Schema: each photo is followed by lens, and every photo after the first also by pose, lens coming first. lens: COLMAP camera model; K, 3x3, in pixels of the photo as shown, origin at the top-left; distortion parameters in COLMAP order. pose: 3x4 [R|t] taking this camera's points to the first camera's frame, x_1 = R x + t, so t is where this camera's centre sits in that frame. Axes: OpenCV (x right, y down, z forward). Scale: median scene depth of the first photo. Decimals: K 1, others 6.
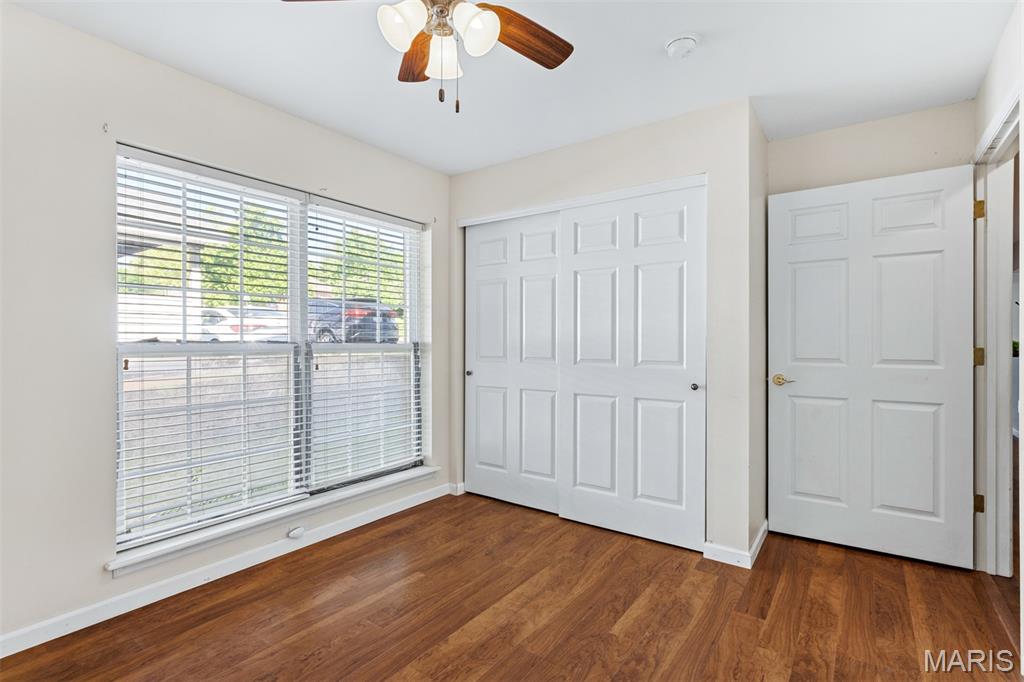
lens RADIAL K [[487.0, 0, 502.8], [0, 487.0, 341.4], [0, 0, 1]] dist [0.003091, 0.003711]
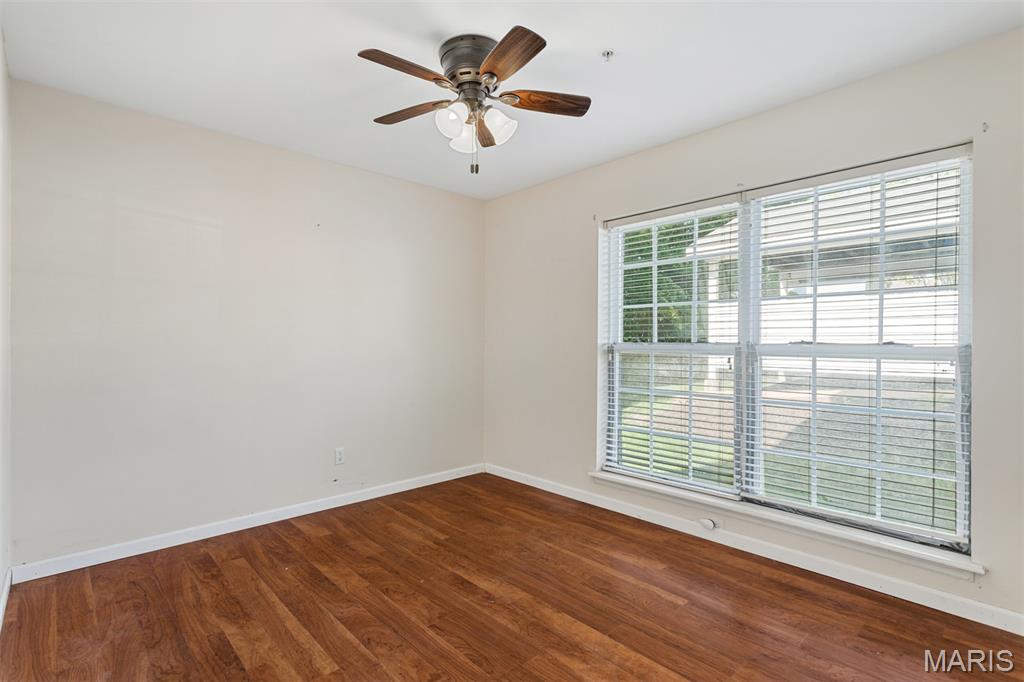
lens RADIAL K [[487.0, 0, 502.9], [0, 487.0, 341.2], [0, 0, 1]] dist [0.003091, 0.003711]
pose [[-0.179703, -0.002911, -0.983717, 0.824987], [-0.005224, 0.999984, -0.002005, 0.002783], [0.983707, 0.004779, -0.179716, 0.890198]]
